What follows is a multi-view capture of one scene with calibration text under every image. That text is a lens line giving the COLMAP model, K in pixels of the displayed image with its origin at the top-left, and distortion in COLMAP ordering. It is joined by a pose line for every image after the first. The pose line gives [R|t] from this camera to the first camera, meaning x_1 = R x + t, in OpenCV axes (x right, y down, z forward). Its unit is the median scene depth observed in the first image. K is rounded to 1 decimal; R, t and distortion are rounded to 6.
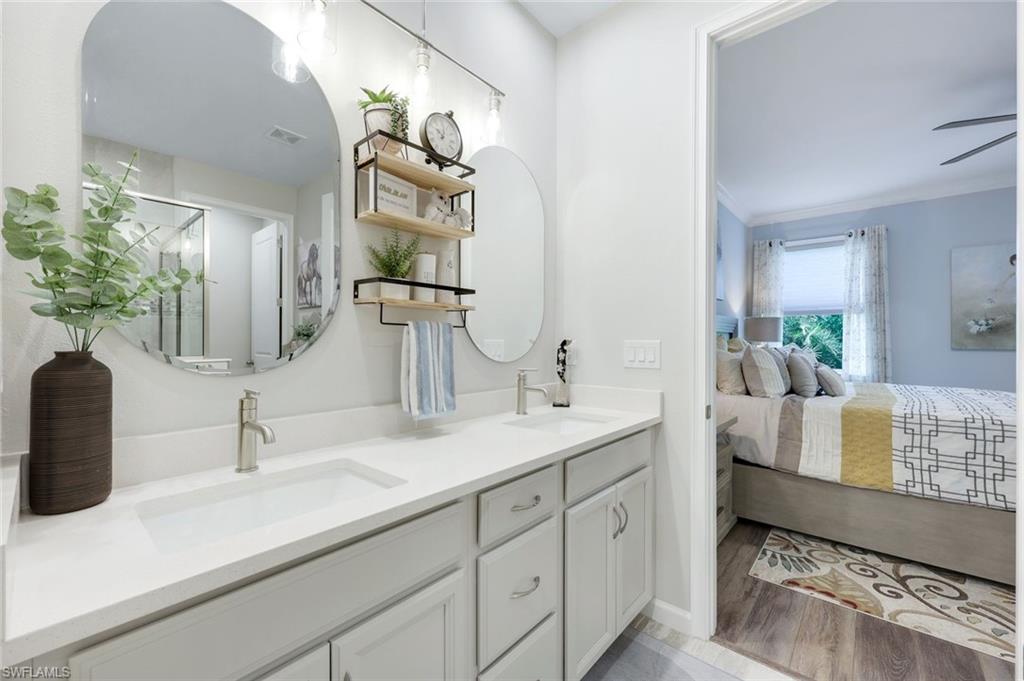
lens RADIAL K [[418.4, 0, 506.7], [0, 418.4, 338.4], [0, 0, 1]] dist [0.000193, 0.000150]
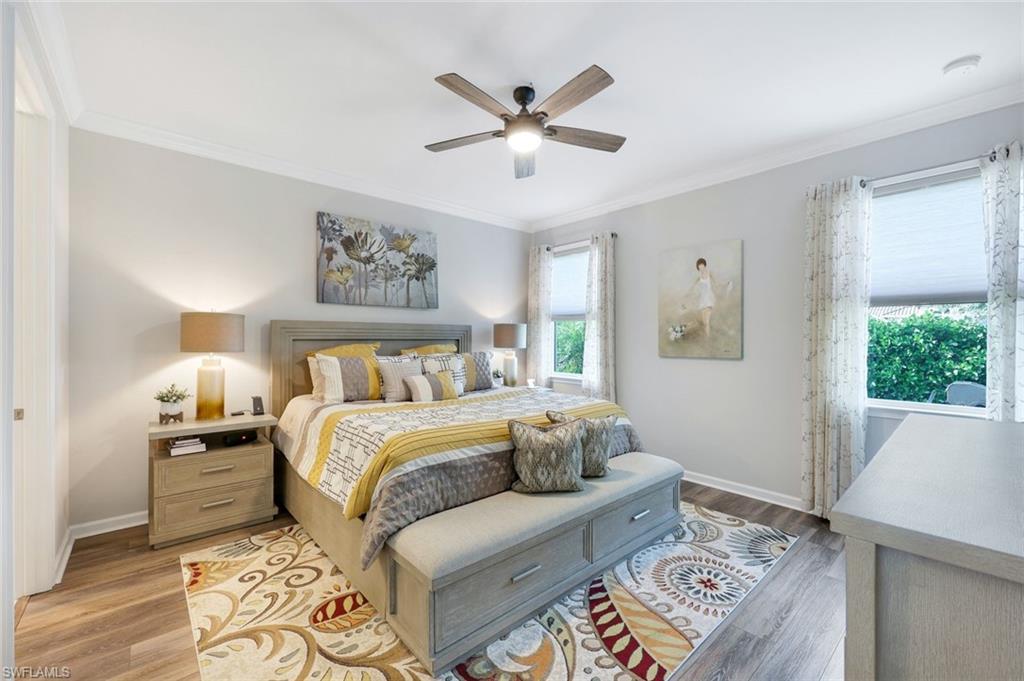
lens RADIAL K [[418.4, 0, 509.6], [0, 418.4, 341.9], [0, 0, 1]] dist [0.000193, 0.000150]
pose [[0.991287, -0.002274, -0.131700, 0.893042], [0.004042, 0.999905, 0.013153, -0.023291], [0.131658, -0.013571, 0.991202, -0.013594]]
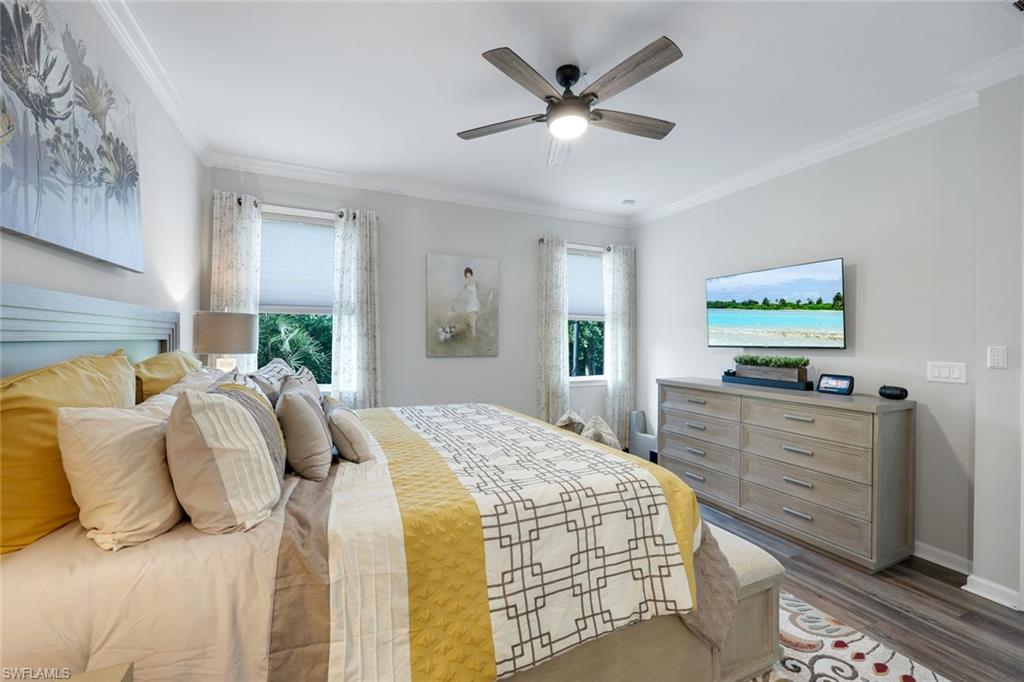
lens RADIAL K [[418.4, 0, 510.0], [0, 418.4, 342.2], [0, 0, 1]] dist [0.000193, 0.000150]
pose [[0.415728, -0.007716, 0.909456, 0.272567], [-0.009568, 0.999872, 0.012857, -0.023312], [-0.909439, -0.014047, 0.415601, 0.442963]]
